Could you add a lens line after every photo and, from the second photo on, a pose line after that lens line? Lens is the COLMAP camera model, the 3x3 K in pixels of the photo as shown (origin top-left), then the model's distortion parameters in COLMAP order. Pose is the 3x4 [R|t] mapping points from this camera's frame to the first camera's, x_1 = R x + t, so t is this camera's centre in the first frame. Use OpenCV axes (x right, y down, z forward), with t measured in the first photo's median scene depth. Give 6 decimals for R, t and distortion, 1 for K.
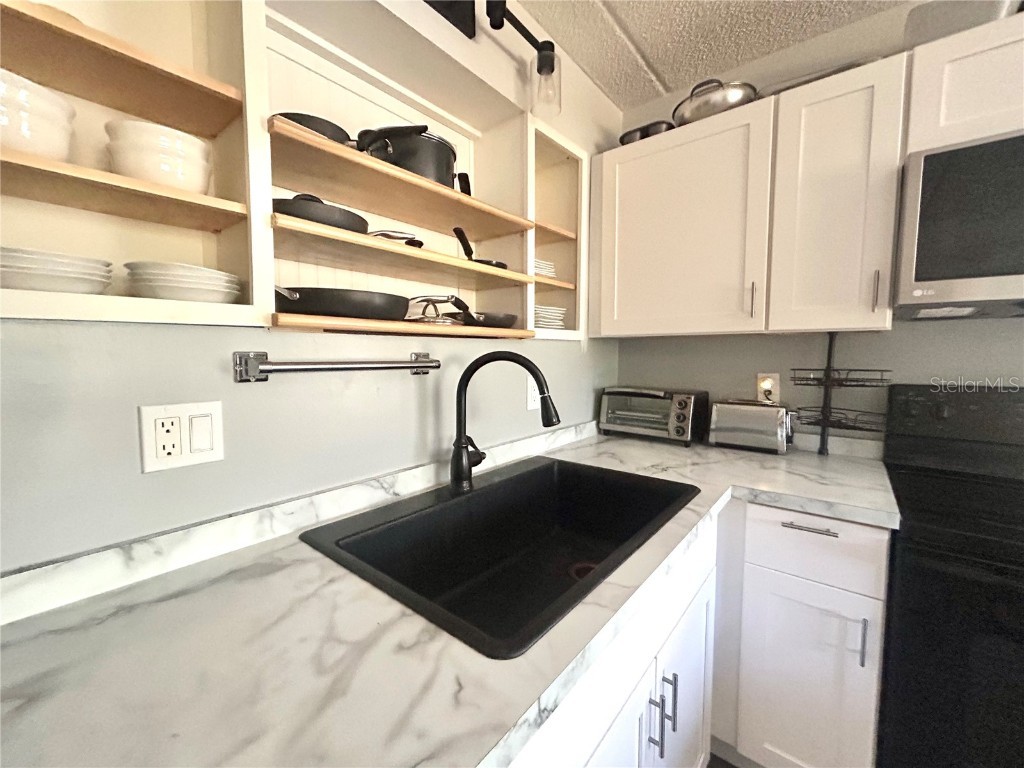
lens RADIAL K [[415.8, 0, 510.9], [0, 415.8, 381.5], [0, 0, 1]] dist [-0.000001, 0.000493]
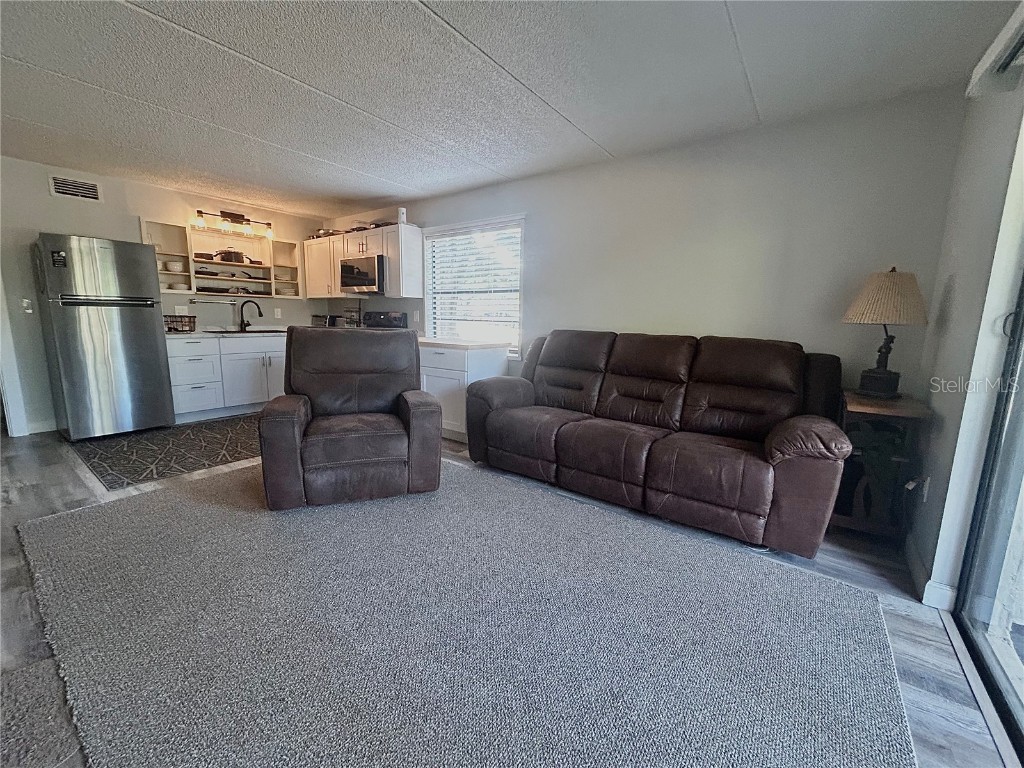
lens RADIAL K [[415.8, 0, 510.9], [0, 415.8, 381.5], [0, 0, 1]] dist [-0.000001, 0.000493]
pose [[0.998248, 0.012780, 0.057771, 2.468539], [-0.017652, 0.996257, 0.084625, 0.361344], [-0.056473, -0.085496, 0.994737, -3.614170]]
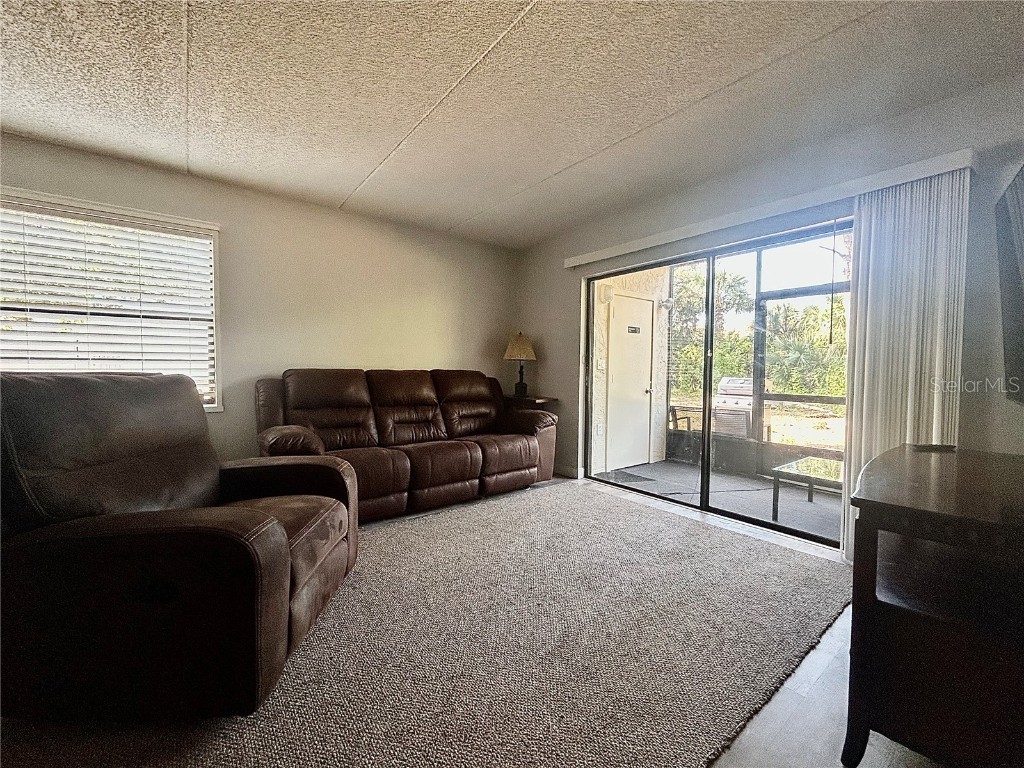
lens RADIAL K [[415.8, 0, 510.9], [0, 415.8, 381.5], [0, 0, 1]] dist [-0.000001, 0.000493]
pose [[0.214416, -0.030874, 0.976254, 0.539101], [0.060472, 0.998002, 0.018281, 0.351485], [-0.974869, 0.055116, 0.215855, -2.494920]]
